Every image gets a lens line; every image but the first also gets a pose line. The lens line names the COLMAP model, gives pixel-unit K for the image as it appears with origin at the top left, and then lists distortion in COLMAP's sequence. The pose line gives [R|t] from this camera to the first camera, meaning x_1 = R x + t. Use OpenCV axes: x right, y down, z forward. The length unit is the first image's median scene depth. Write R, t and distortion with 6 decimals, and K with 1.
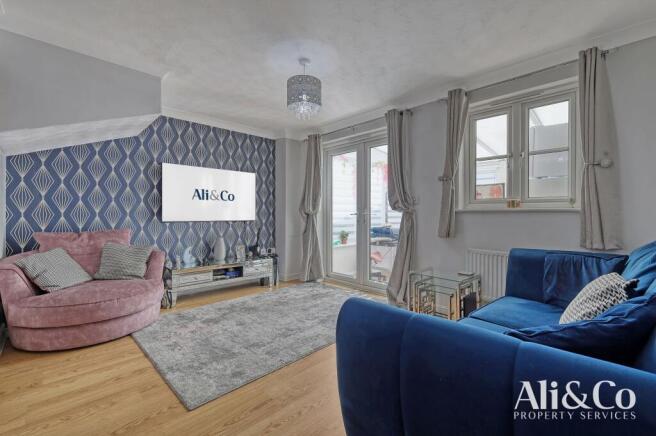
lens RADIAL K [[297.2, 0, 327.5], [0, 297.2, 214.2], [0, 0, 1]] dist [0.011878, -0.000014]
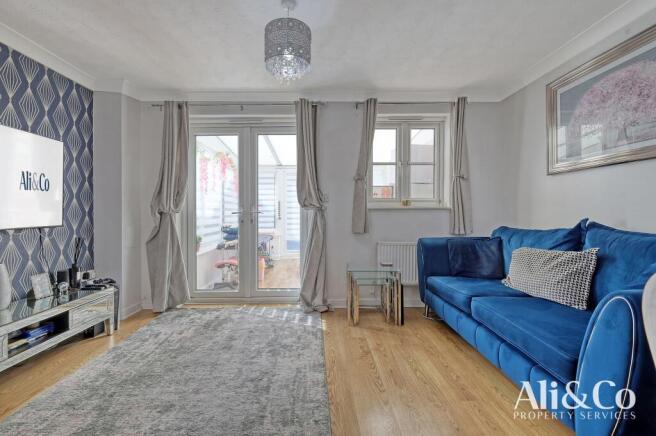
lens RADIAL K [[297.2, 0, 327.5], [0, 297.2, 214.2], [0, 0, 1]] dist [0.011878, -0.000014]
pose [[0.677931, -0.011721, 0.735032, -0.412444], [0.009665, 0.999929, 0.007031, 0.000444], [-0.735062, 0.002338, 0.677995, 0.323802]]
